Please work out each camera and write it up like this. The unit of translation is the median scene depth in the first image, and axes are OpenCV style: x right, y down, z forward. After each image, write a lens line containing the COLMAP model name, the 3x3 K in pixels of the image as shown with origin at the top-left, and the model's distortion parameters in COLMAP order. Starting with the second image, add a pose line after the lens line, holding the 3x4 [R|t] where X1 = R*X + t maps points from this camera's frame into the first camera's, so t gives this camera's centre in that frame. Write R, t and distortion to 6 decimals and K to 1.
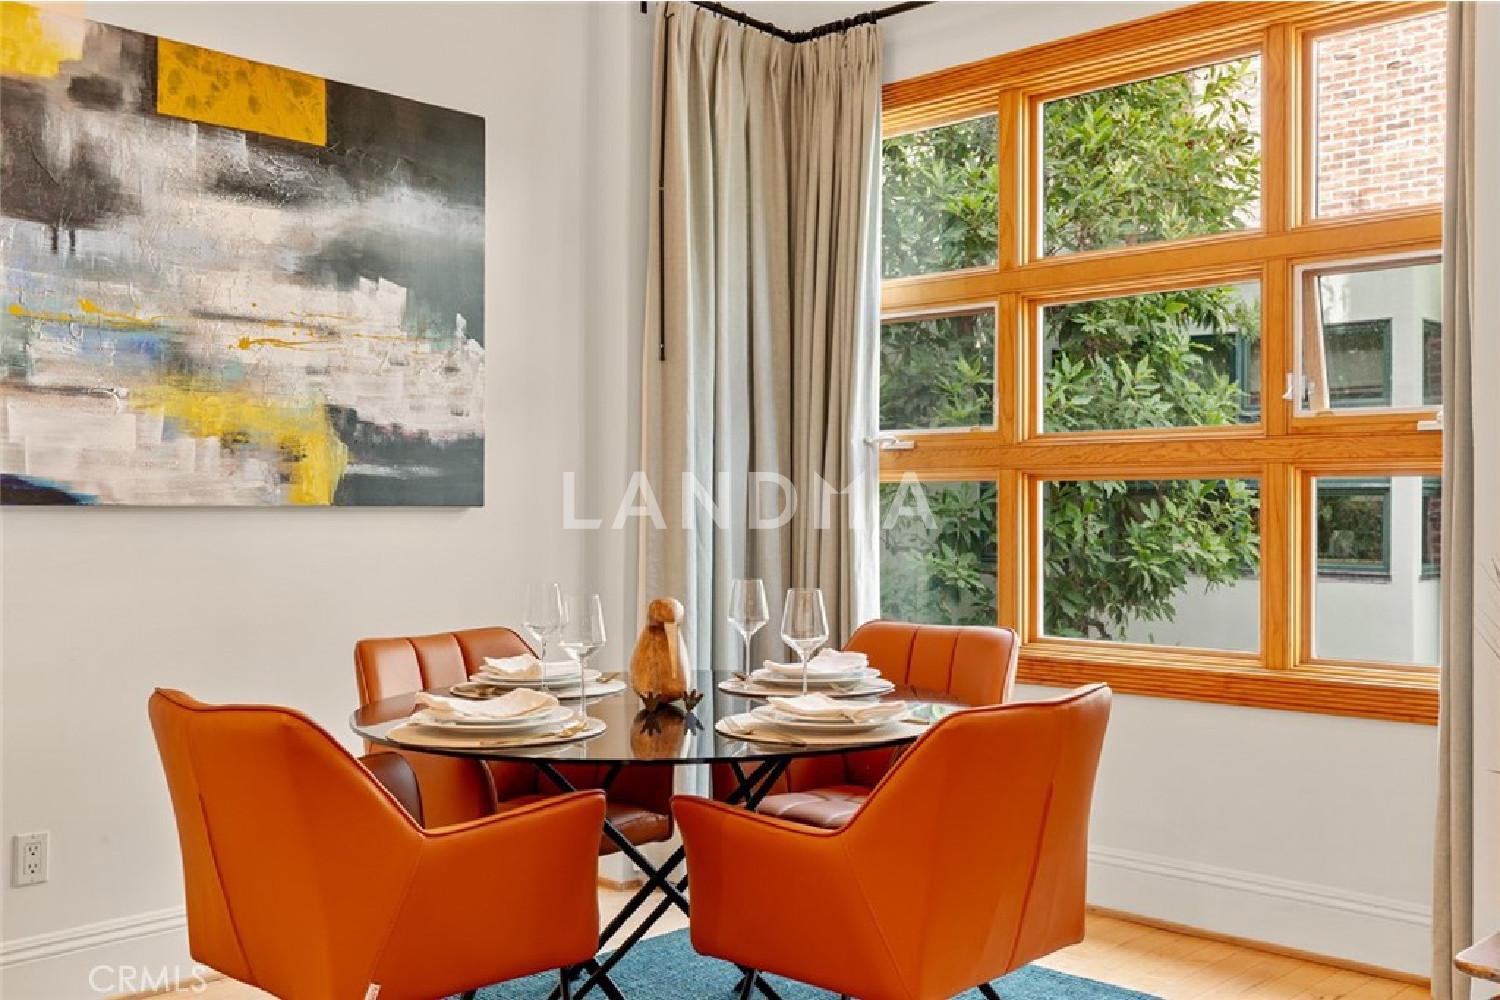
lens RADIAL K [[1435.5, 0, 752.5], [0, 1435.5, 501.8], [0, 0, 1]] dist [-0.002613, 0.000000]
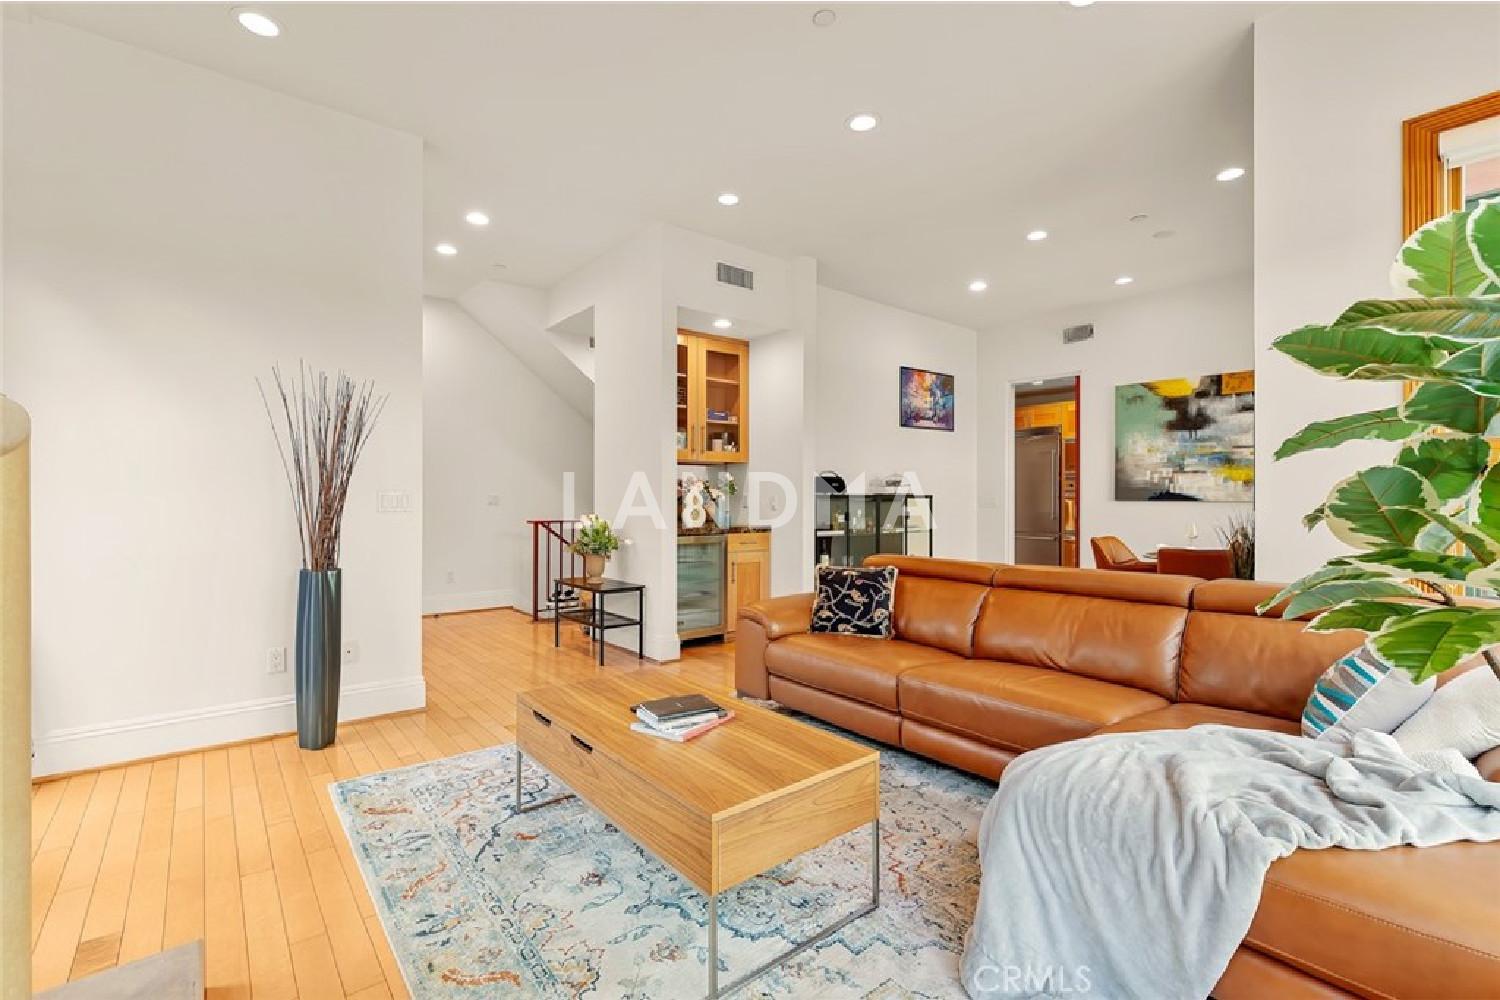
lens RADIAL K [[674.6, 0, 748.3], [0, 674.6, 496.1], [0, 0, 1]] dist [0.006288, 0.000434]
pose [[-0.118306, -0.004860, -0.992965, 1.341493], [-0.000617, 0.999988, -0.004821, -0.000178], [0.992977, 0.000043, -0.118307, -0.003469]]
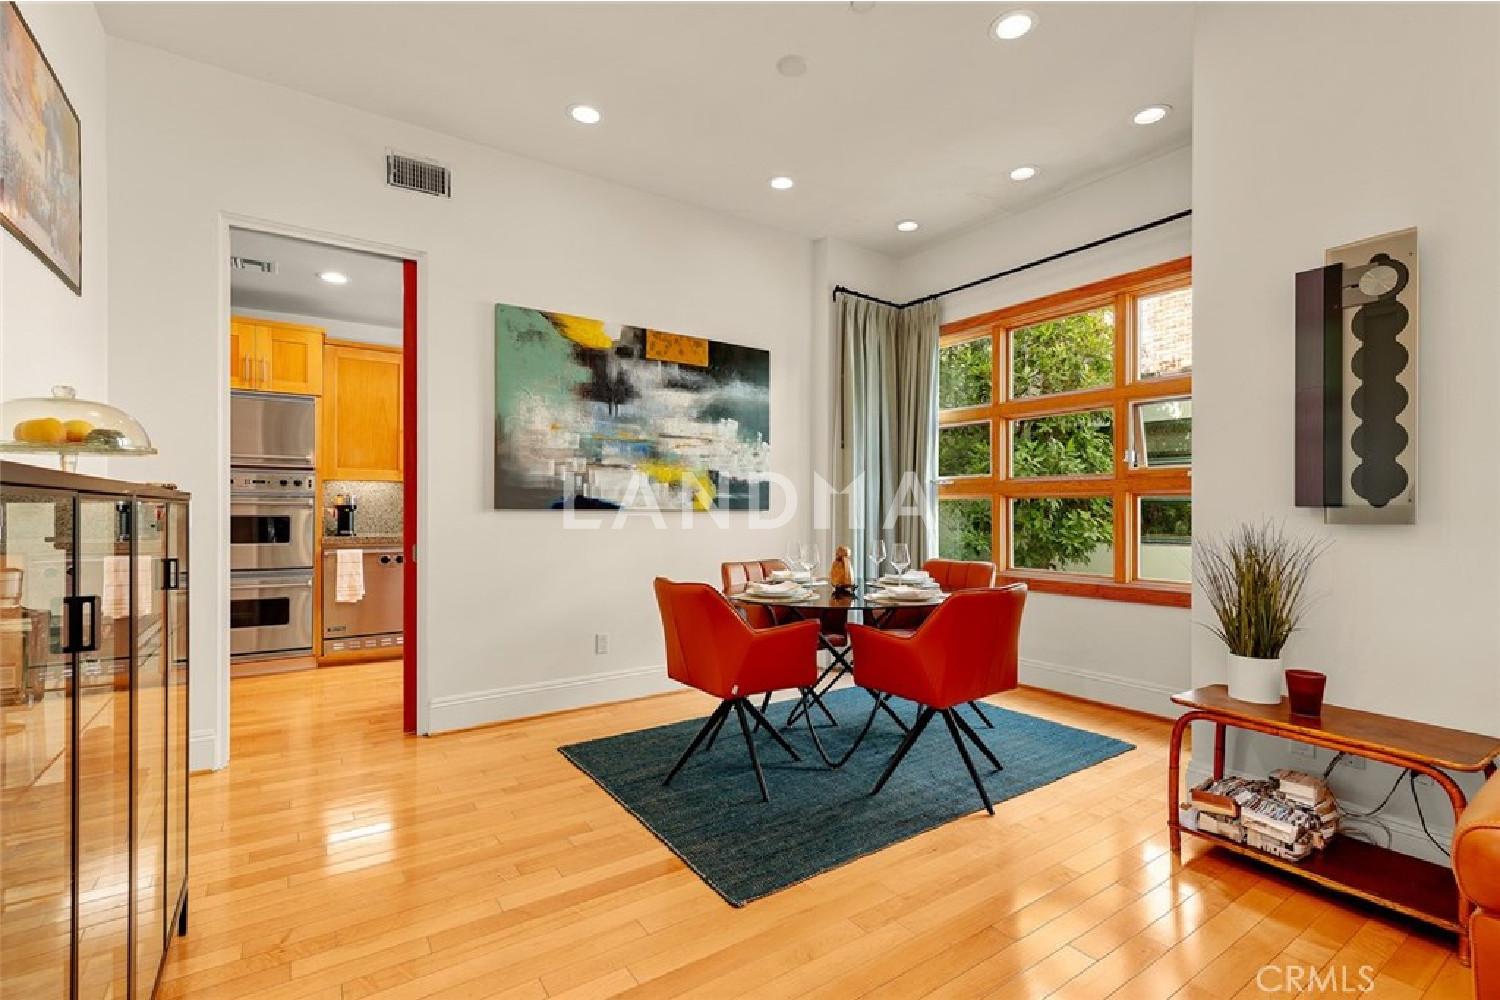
lens RADIAL K [[674.6, 0, 757.4], [0, 674.6, 503.9], [0, 0, 1]] dist [0.006288, 0.000434]
pose [[0.981726, -0.002322, -0.190286, 0.012668], [0.001244, 0.999983, -0.005781, -0.000670], [0.190296, 0.005439, 0.981712, -0.145403]]
